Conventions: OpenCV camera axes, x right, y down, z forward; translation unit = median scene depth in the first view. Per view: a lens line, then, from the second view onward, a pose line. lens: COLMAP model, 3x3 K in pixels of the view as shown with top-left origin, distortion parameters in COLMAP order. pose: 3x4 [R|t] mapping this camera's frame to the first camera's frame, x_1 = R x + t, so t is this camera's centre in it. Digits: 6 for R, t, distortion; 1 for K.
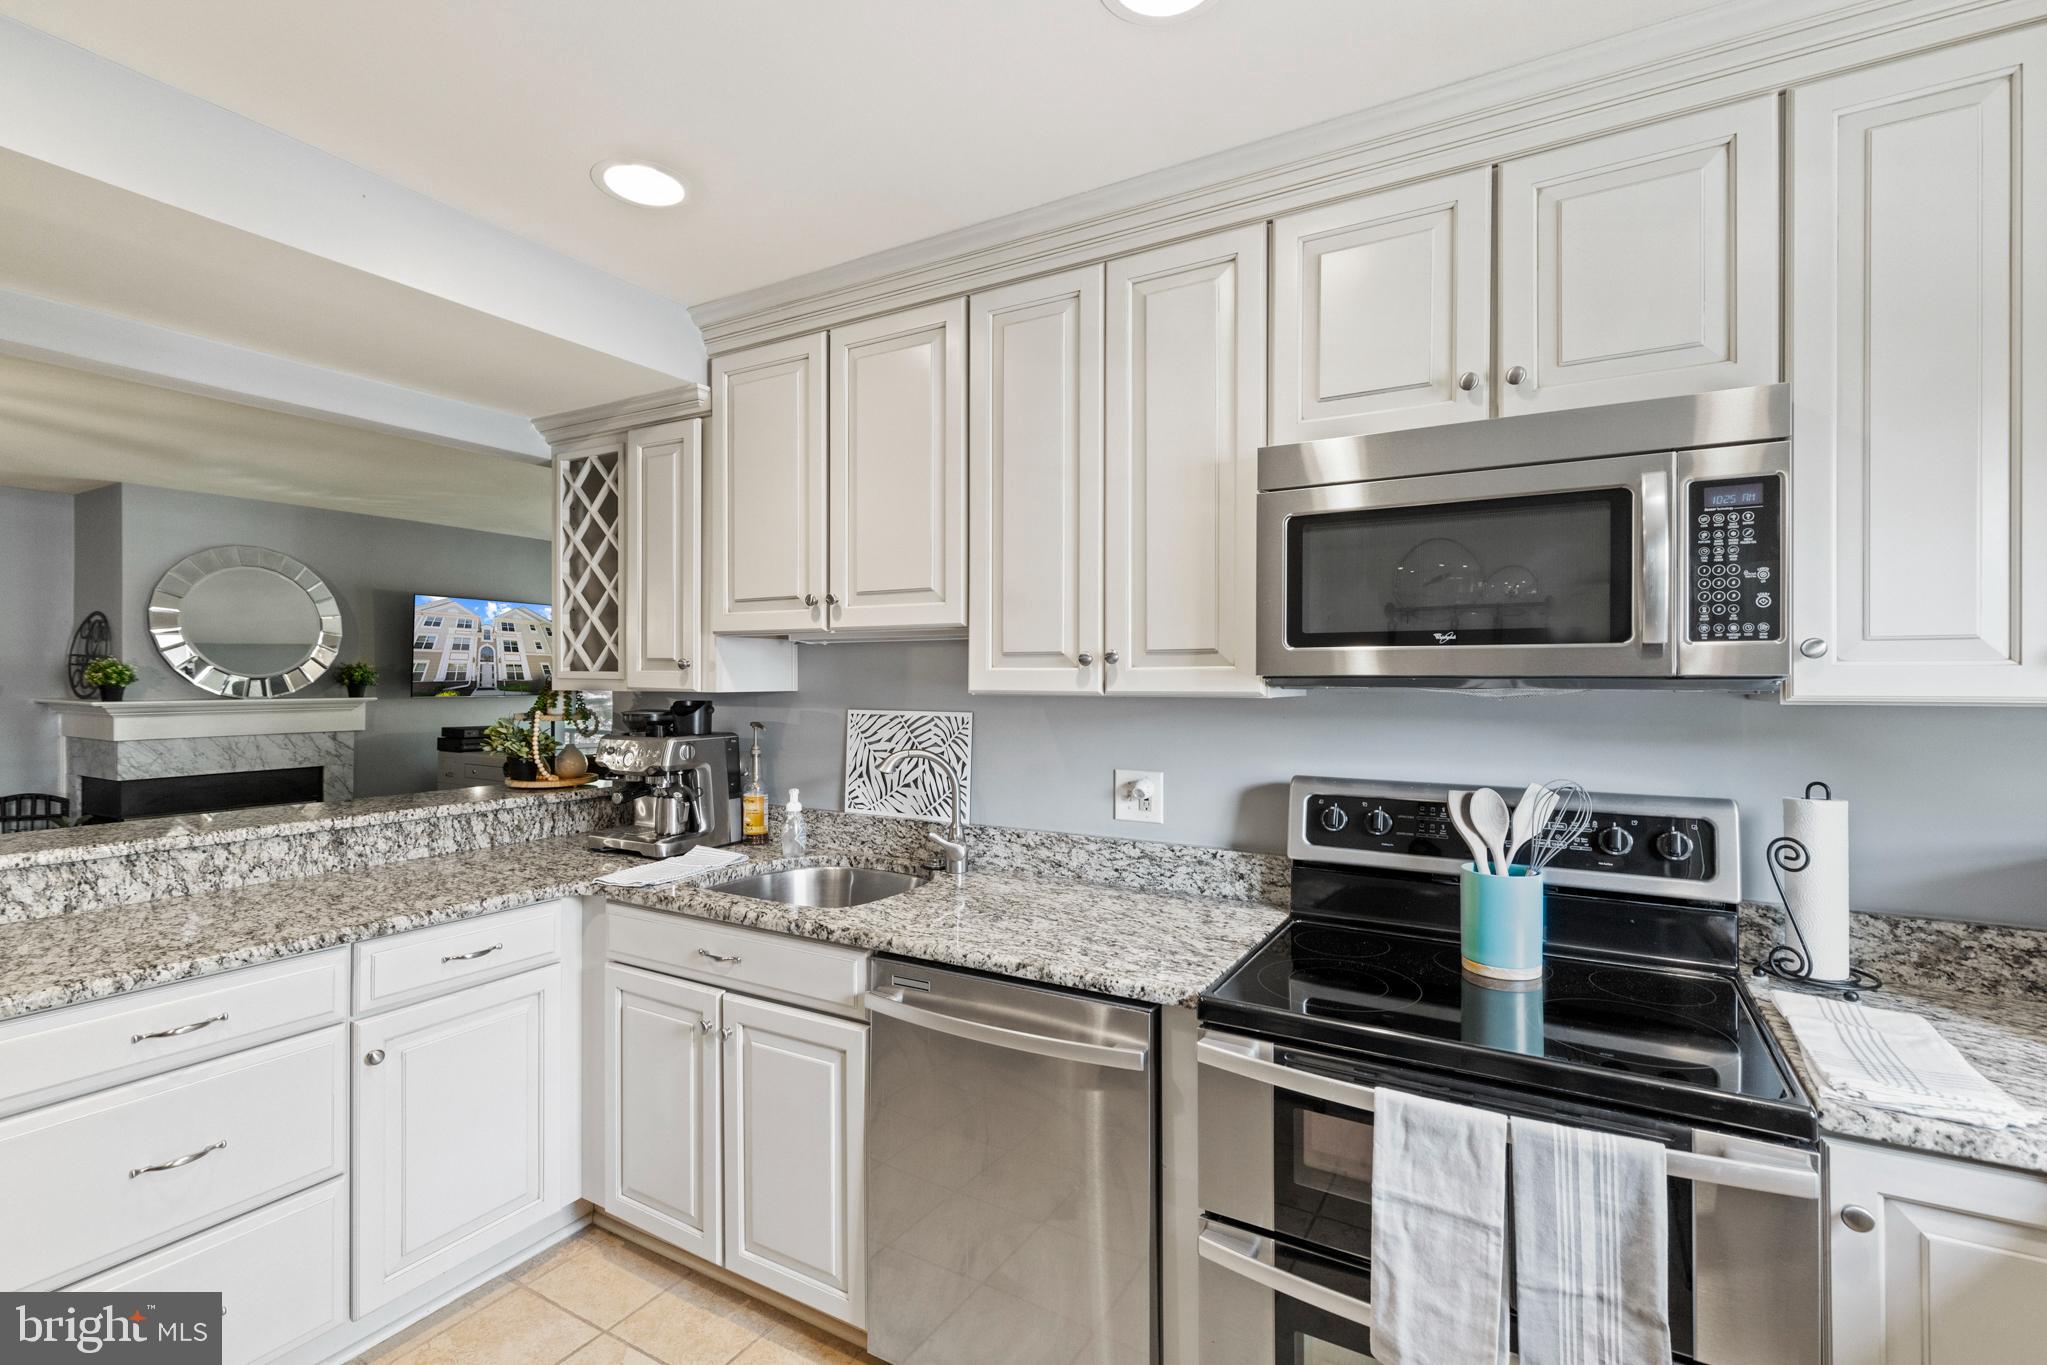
lens RADIAL K [[920.6, 0, 1025.9], [0, 920.6, 677.9], [0, 0, 1]] dist [0.007208, -0.001774]
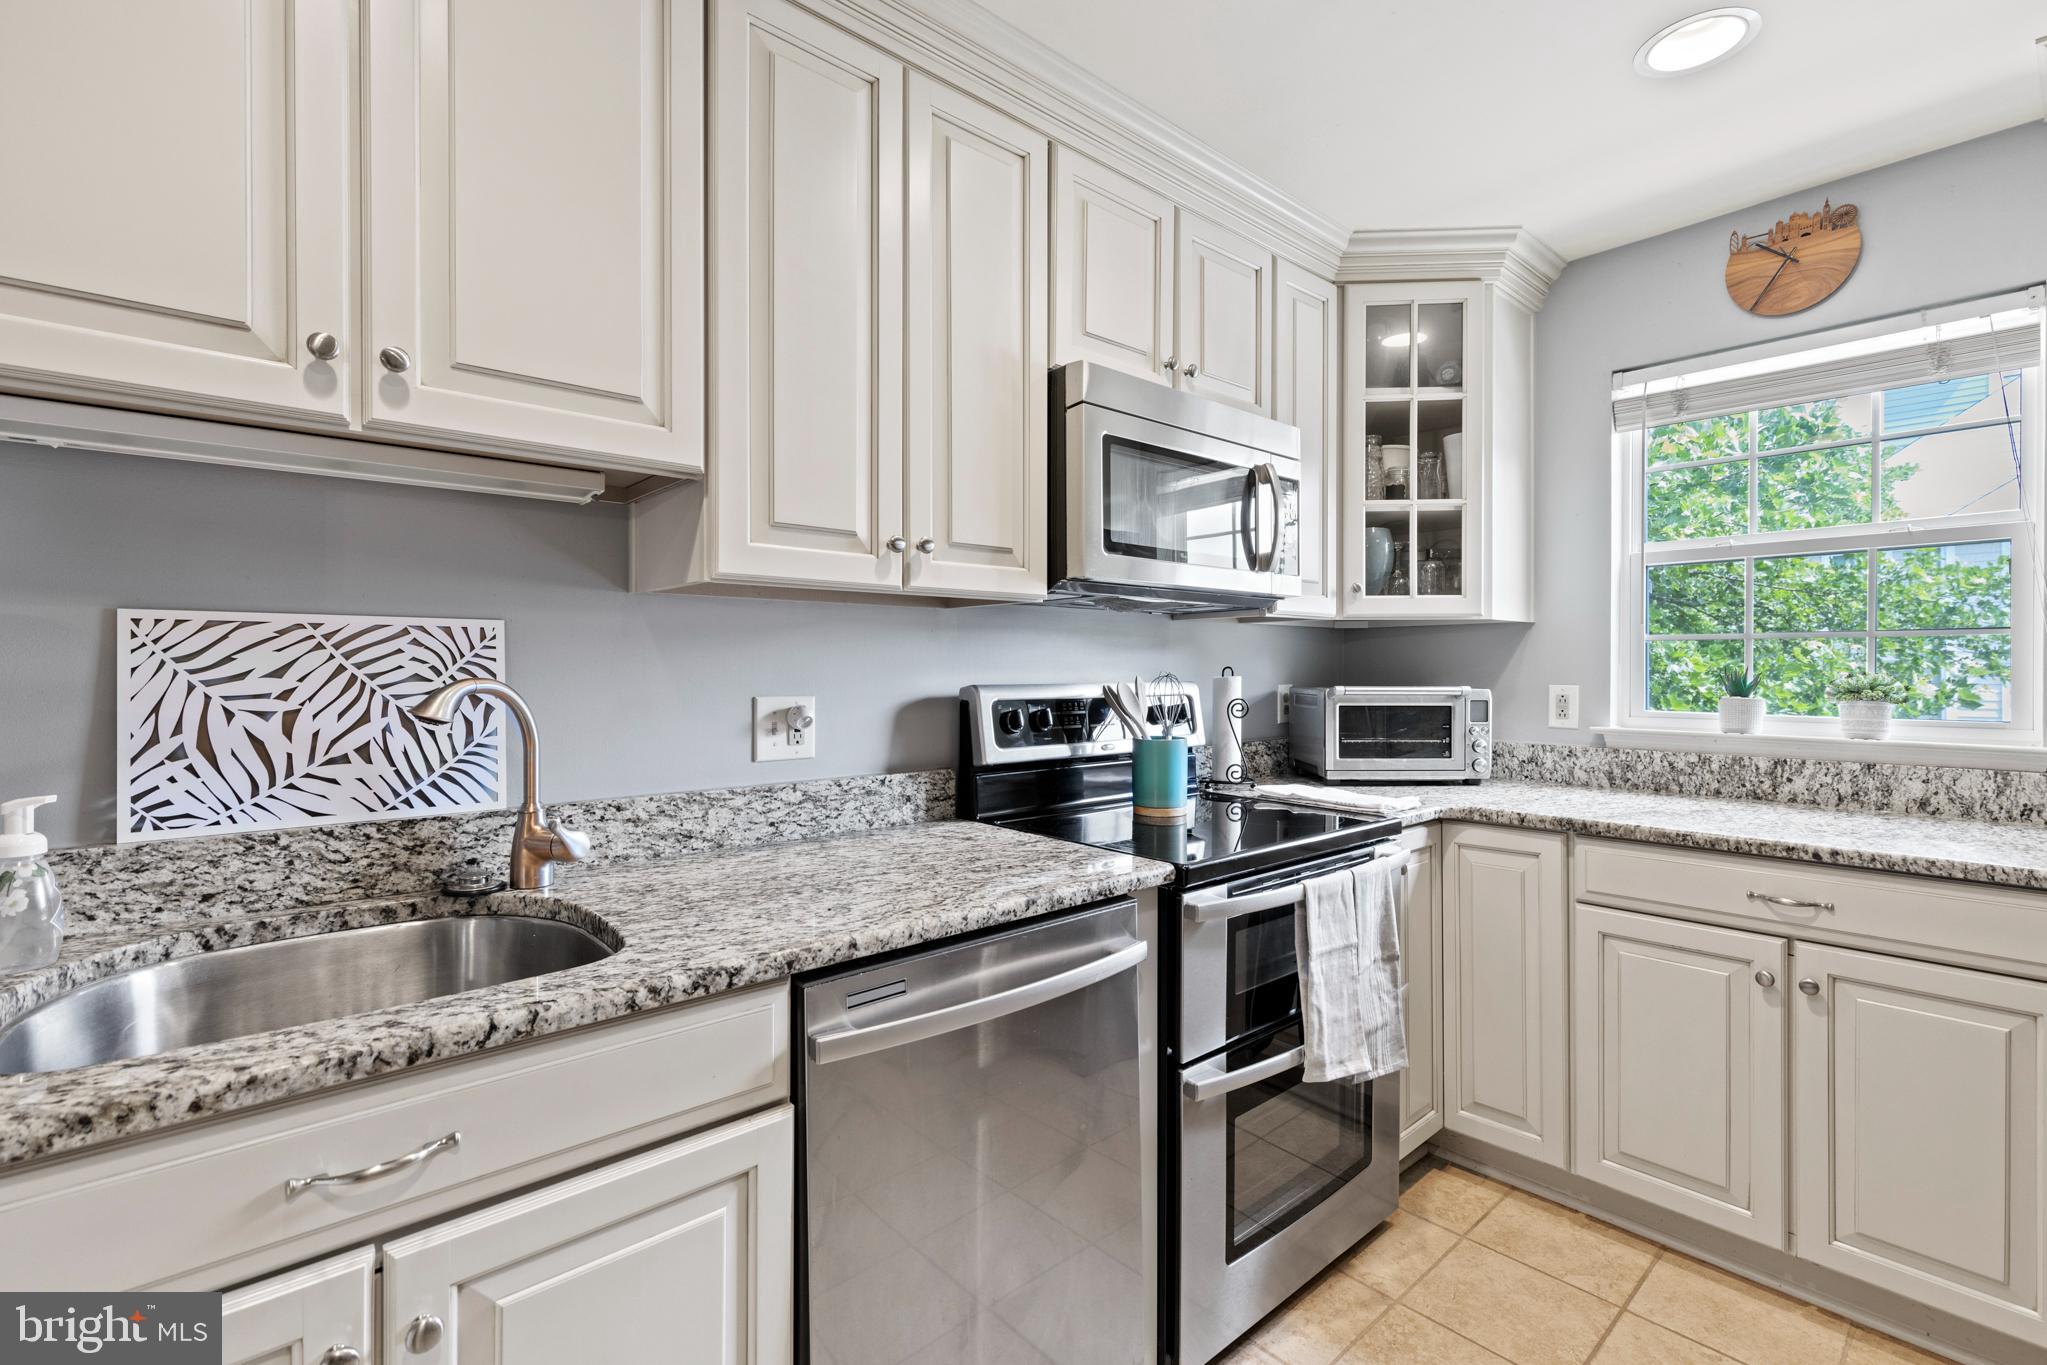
lens RADIAL K [[920.6, 0, 1030.9], [0, 920.6, 673.3], [0, 0, 1]] dist [0.007208, -0.001774]
pose [[0.310435, -0.006277, 0.950574, -0.502105], [0.001667, 0.999980, 0.006058, 0.066459], [-0.950593, -0.000296, 0.310439, 0.478008]]
